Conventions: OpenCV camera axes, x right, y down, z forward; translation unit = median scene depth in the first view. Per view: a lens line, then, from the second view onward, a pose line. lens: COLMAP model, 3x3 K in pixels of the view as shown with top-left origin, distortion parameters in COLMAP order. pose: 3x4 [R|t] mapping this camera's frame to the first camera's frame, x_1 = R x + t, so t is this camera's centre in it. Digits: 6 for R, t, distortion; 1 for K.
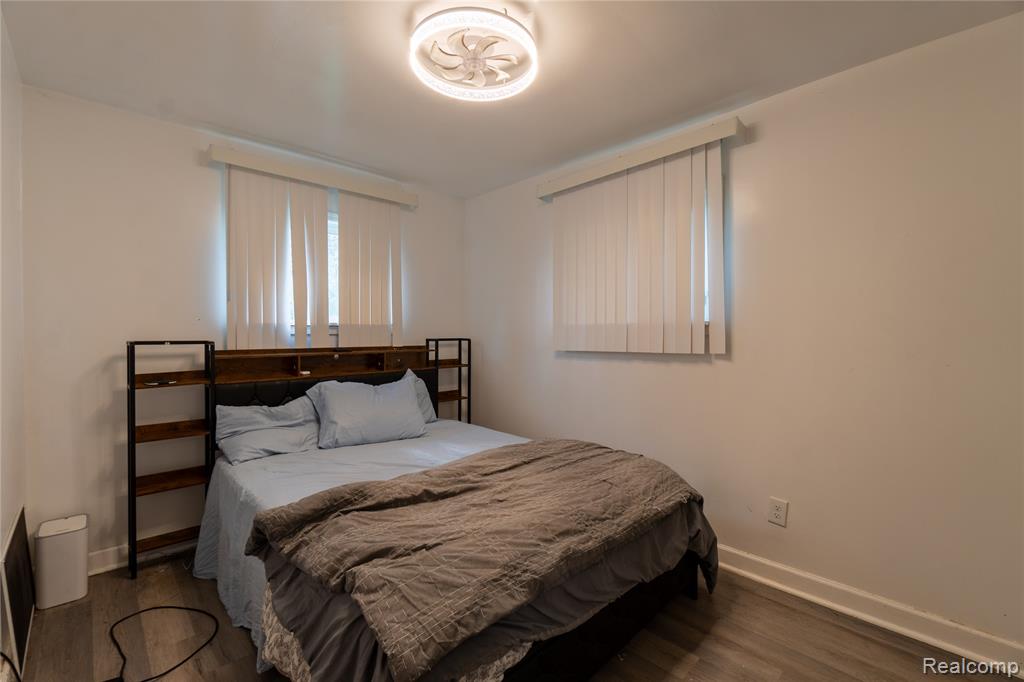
lens RADIAL K [[441.1, 0, 515.6], [0, 441.1, 337.0], [0, 0, 1]] dist [-0.008287, 0.000706]
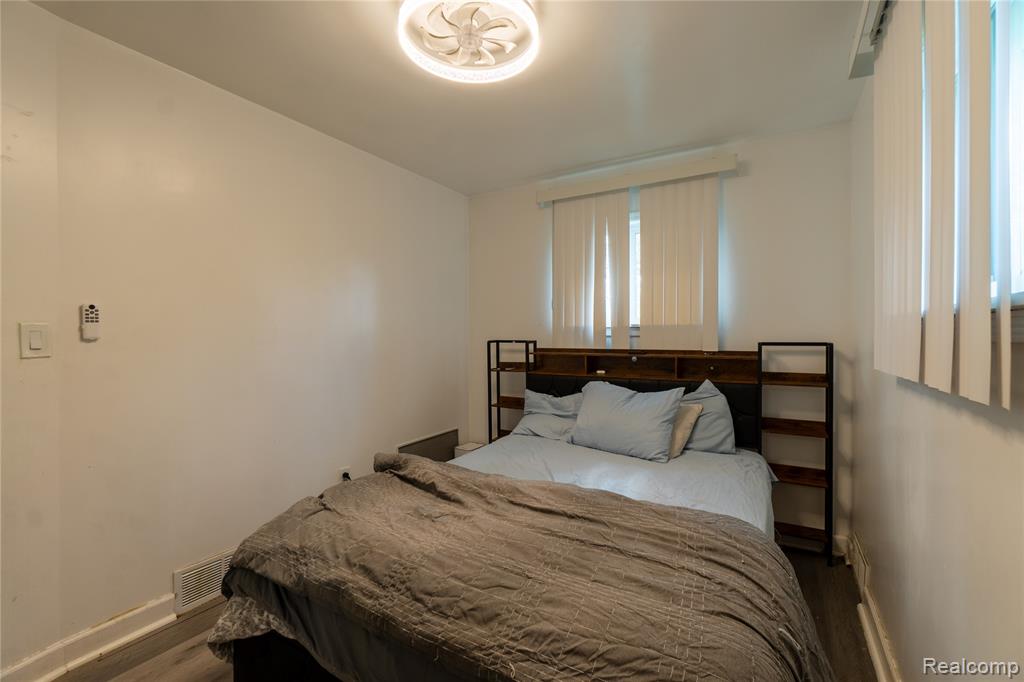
lens RADIAL K [[441.1, 0, 515.6], [0, 441.1, 337.0], [0, 0, 1]] dist [-0.008287, 0.000706]
pose [[0.255277, 0.003783, -0.966861, 0.572202], [-0.007750, 0.999968, 0.001866, -0.004341], [0.966837, 0.007017, 0.255298, 0.604332]]
